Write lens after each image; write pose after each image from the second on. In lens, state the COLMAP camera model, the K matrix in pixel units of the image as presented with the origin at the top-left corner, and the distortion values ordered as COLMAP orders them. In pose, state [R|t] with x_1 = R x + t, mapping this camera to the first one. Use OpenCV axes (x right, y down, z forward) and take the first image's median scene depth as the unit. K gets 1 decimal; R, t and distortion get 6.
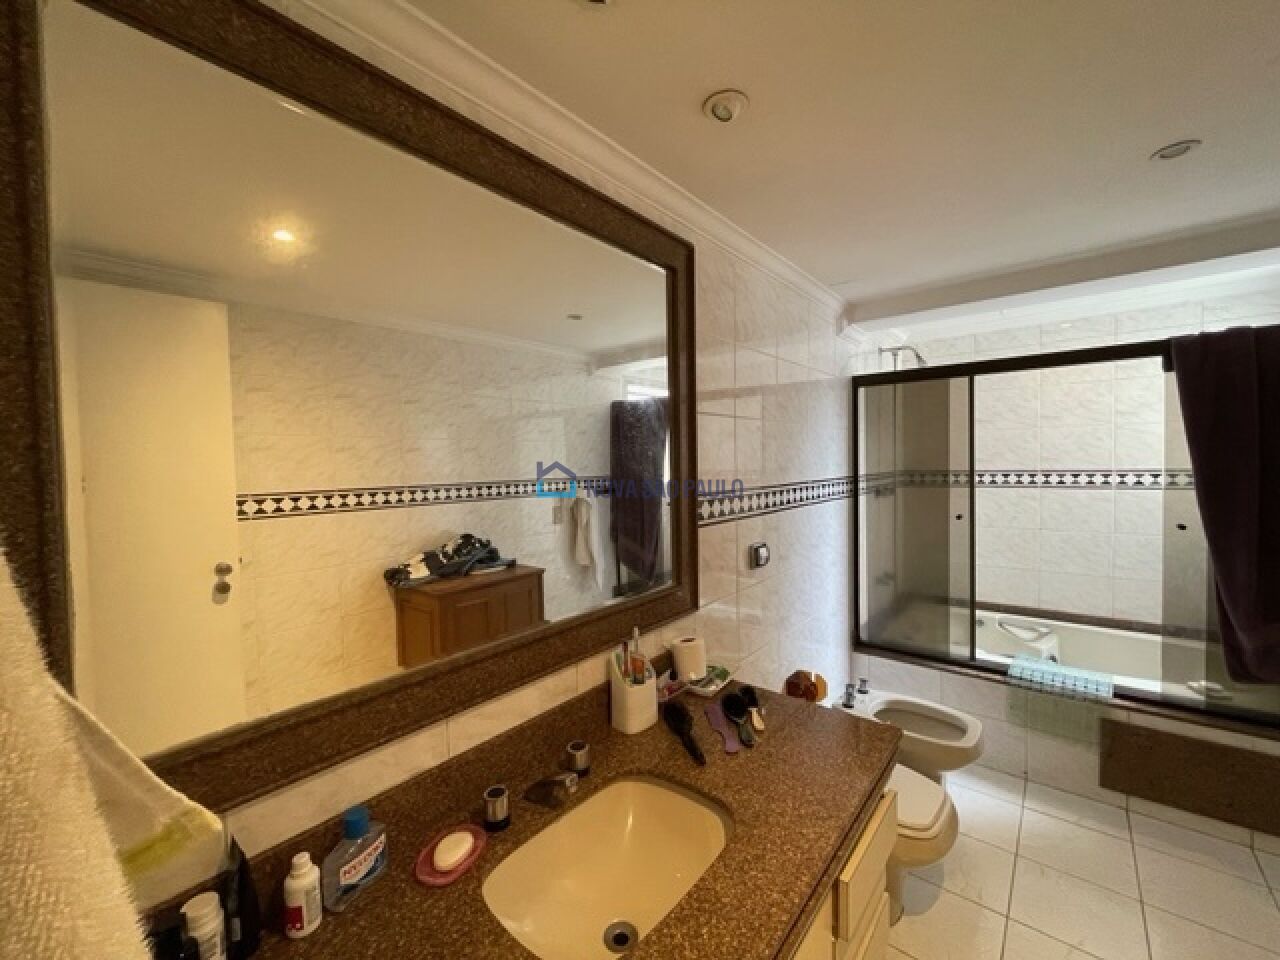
lens RADIAL K [[515.1, 0, 640.0], [0, 515.1, 480.0], [0, 0, 1]] dist [-0.000201, 0.000075]
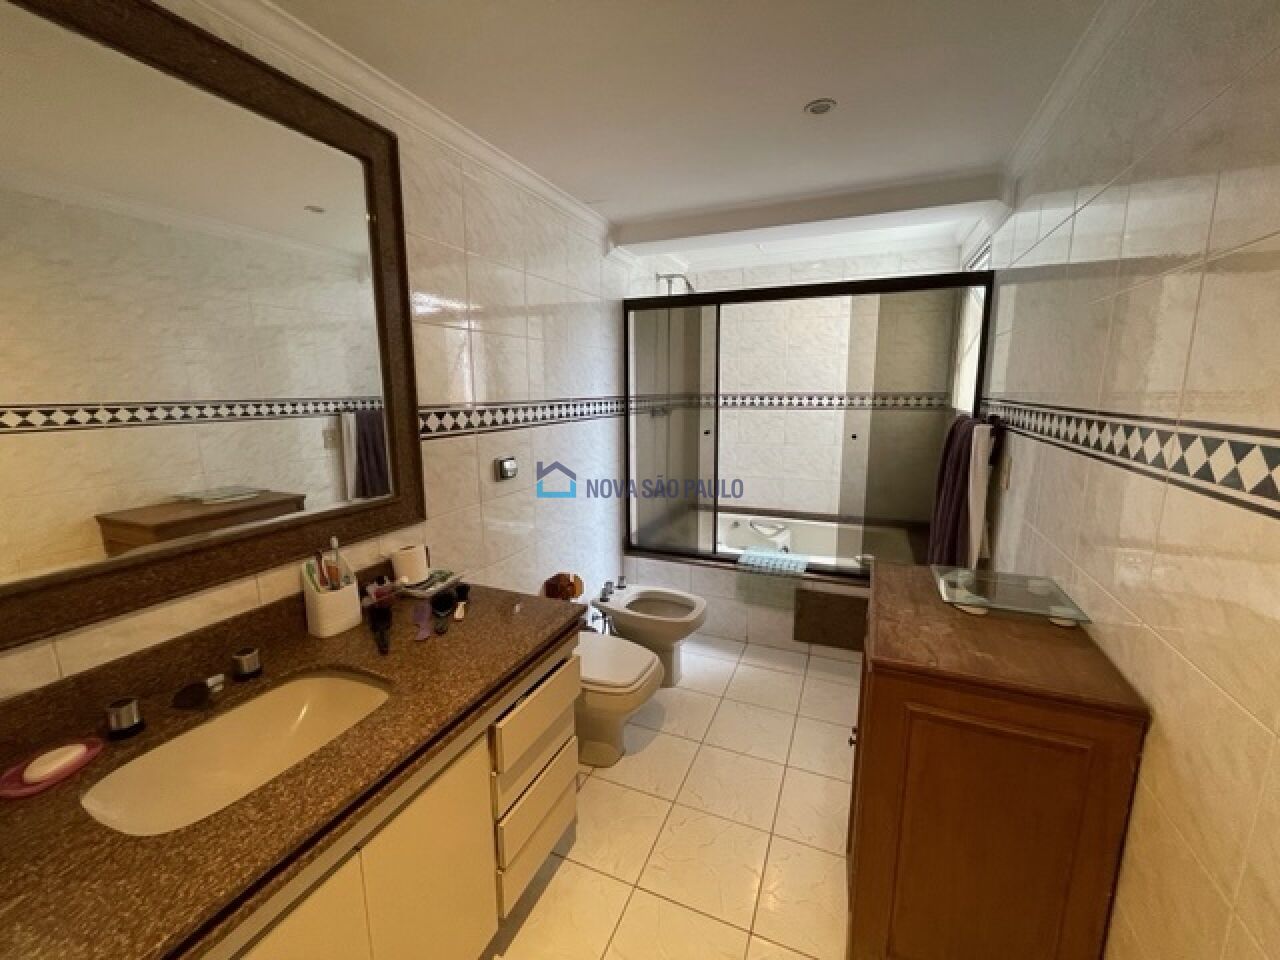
lens RADIAL K [[515.1, 0, 640.0], [0, 515.1, 480.0], [0, 0, 1]] dist [-0.000201, 0.000075]
pose [[0.959804, -0.035739, 0.278385, 0.178662], [-0.002777, 0.990602, 0.136748, 0.023157], [-0.280656, -0.132025, 0.950685, -0.064643]]
